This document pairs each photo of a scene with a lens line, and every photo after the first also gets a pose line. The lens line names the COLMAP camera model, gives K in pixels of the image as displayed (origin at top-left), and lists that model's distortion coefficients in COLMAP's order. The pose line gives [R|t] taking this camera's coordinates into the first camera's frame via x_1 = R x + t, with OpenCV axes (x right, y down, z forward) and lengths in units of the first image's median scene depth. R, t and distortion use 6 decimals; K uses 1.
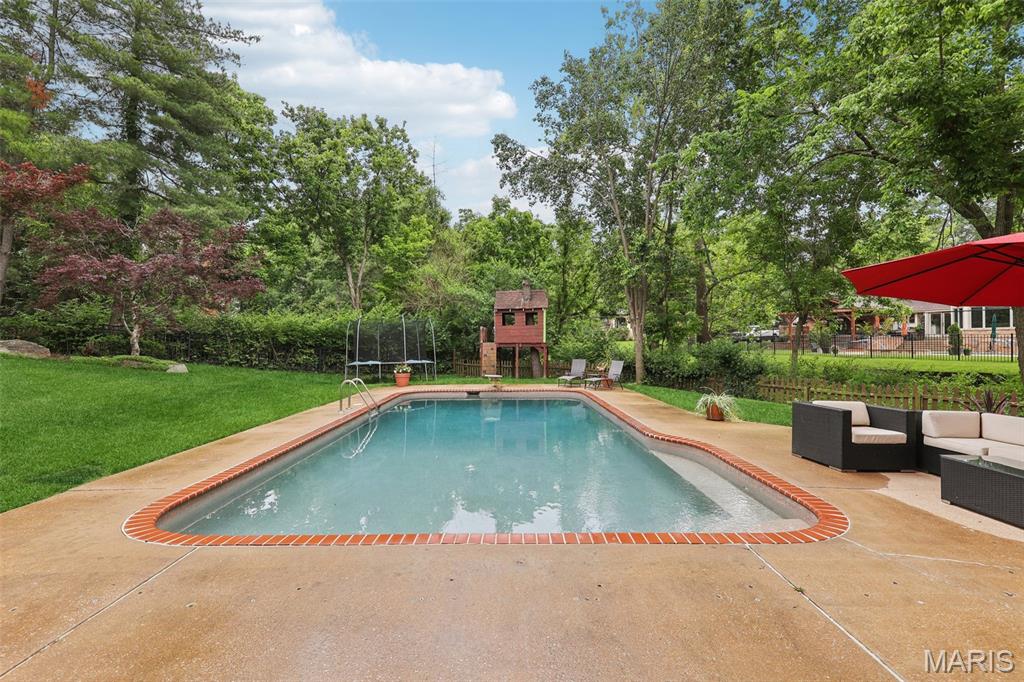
lens RADIAL K [[469.8, 0, 517.7], [0, 469.8, 342.9], [0, 0, 1]] dist [0.010710, -0.002393]
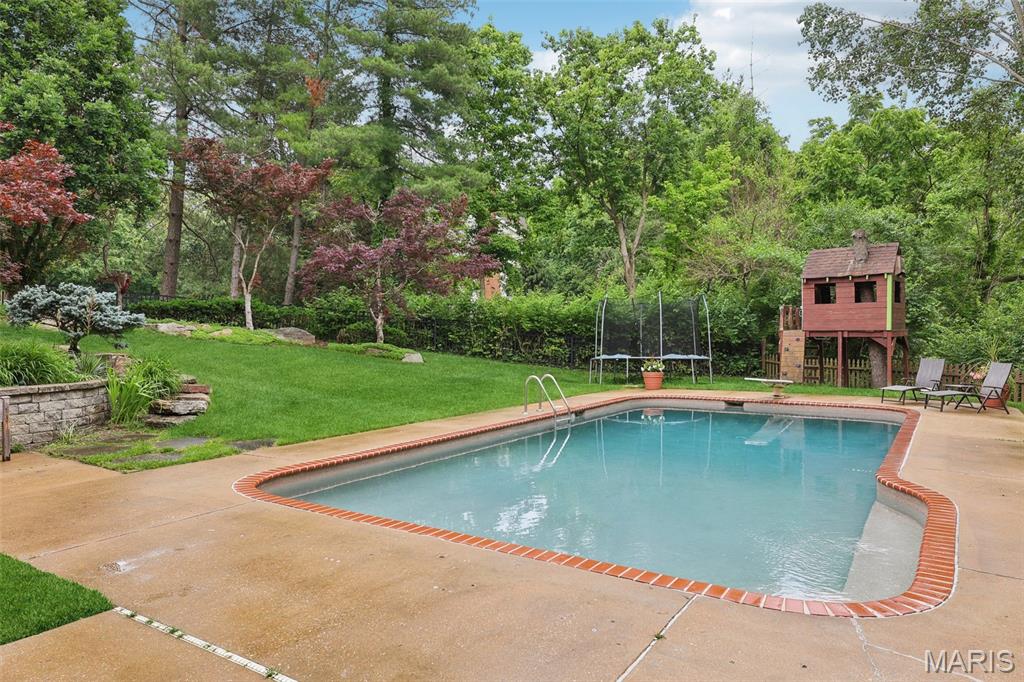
lens RADIAL K [[681.5, 0, 495.6], [0, 681.5, 333.1], [0, 0, 1]] dist [0.010688, 0.000263]
pose [[0.827297, 0.003669, -0.561752, 0.129529], [-0.000611, 0.999984, 0.005632, -0.001684], [0.561764, -0.004316, 0.827286, -0.017918]]
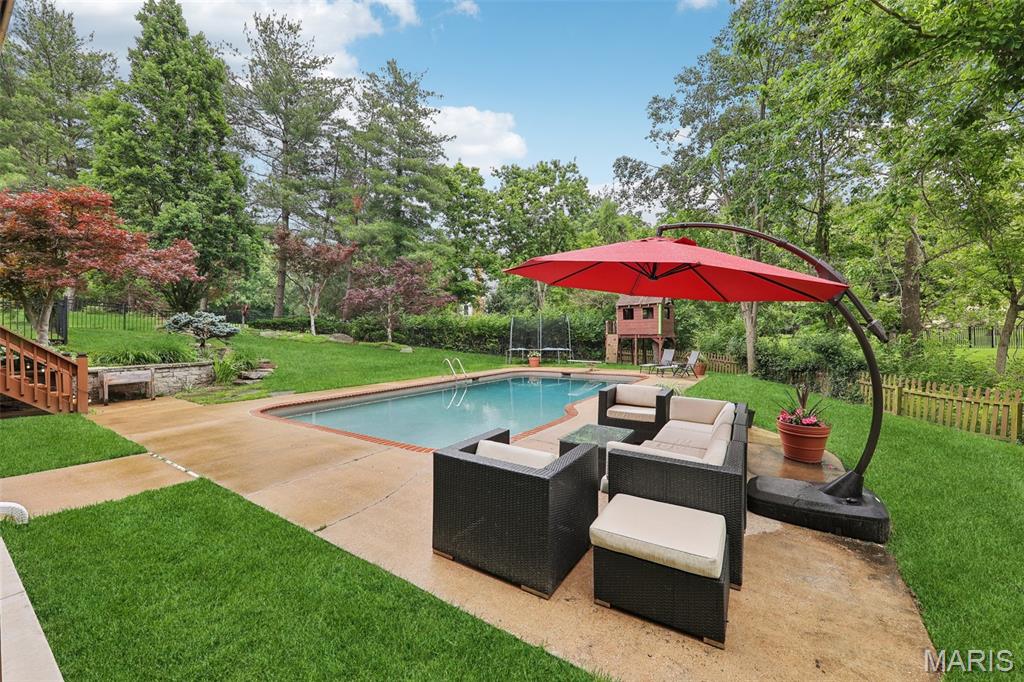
lens RADIAL K [[395.5, 0, 484.8], [0, 395.5, 339.9], [0, 0, 1]] dist [0.002843, -0.001176]
pose [[0.817856, 0.007418, -0.575375, 0.250599], [0.001872, 0.999877, 0.015552, -0.002871], [0.575420, -0.013796, 0.817742, -0.005471]]
